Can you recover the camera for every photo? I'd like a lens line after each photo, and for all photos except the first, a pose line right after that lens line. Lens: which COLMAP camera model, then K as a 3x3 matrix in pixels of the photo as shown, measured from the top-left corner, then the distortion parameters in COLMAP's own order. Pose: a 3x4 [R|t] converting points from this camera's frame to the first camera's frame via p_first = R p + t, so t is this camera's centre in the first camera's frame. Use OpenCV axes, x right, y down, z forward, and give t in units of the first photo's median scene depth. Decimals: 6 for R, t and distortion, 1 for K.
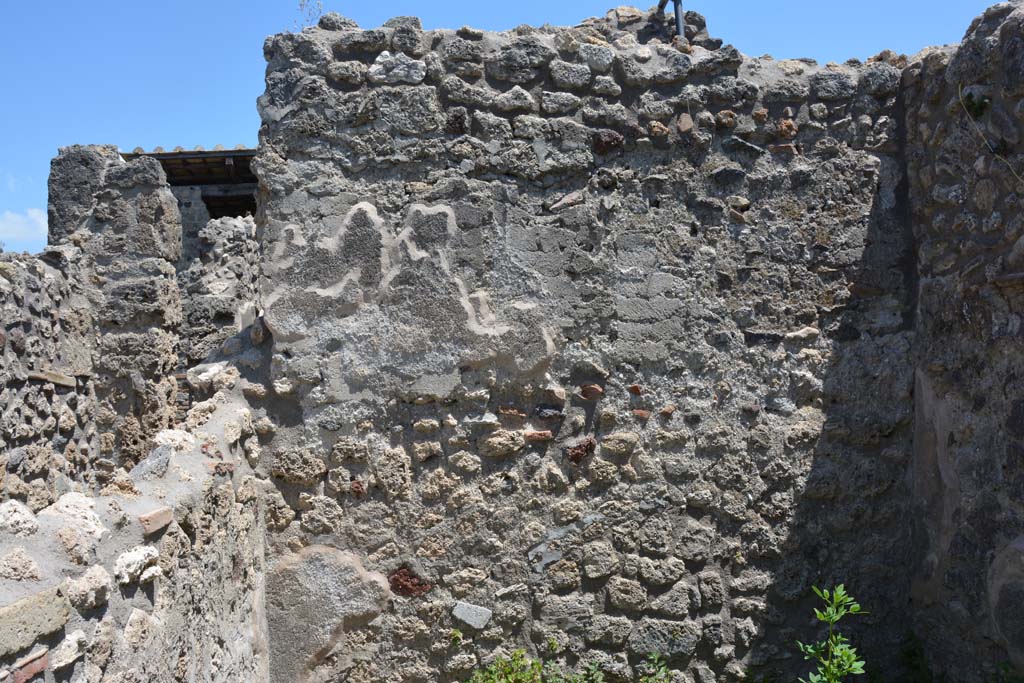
lens RADIAL K [[790.2, 0, 512.6], [0, 790.2, 342.8], [0, 0, 1]] dist [-0.163041, 0.114645]
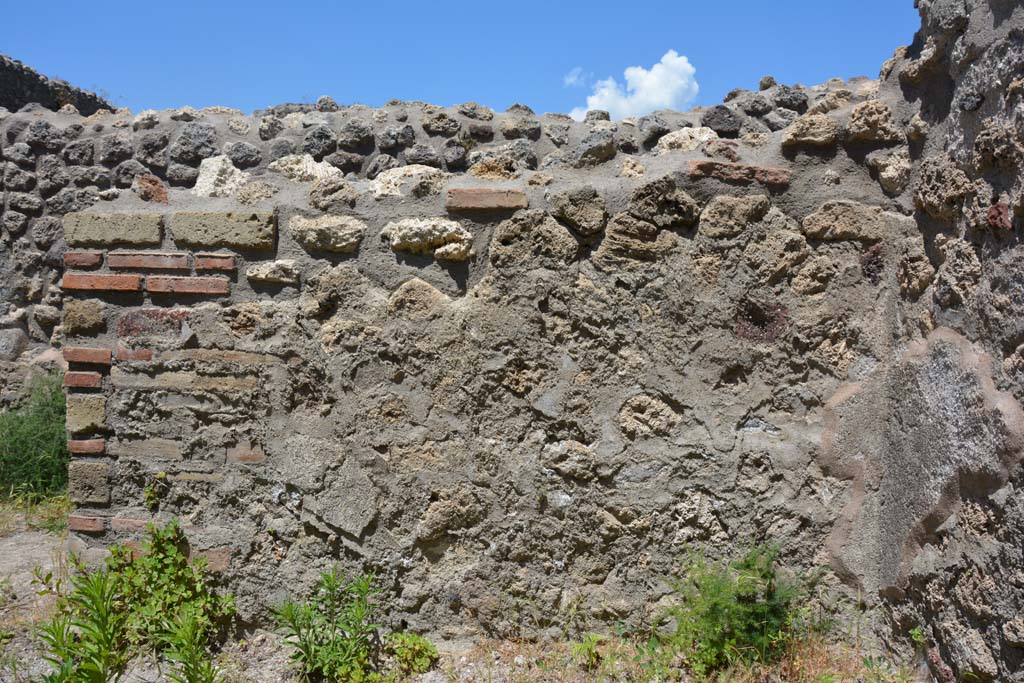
lens RADIAL K [[790.2, 0, 512.9], [0, 790.2, 340.8], [0, 0, 1]] dist [-0.163041, 0.114645]
pose [[-0.062841, 0.093047, -0.993677, 0.303736], [0.031094, 0.995344, 0.091237, 0.211391], [0.997539, -0.025164, -0.065442, 0.727871]]
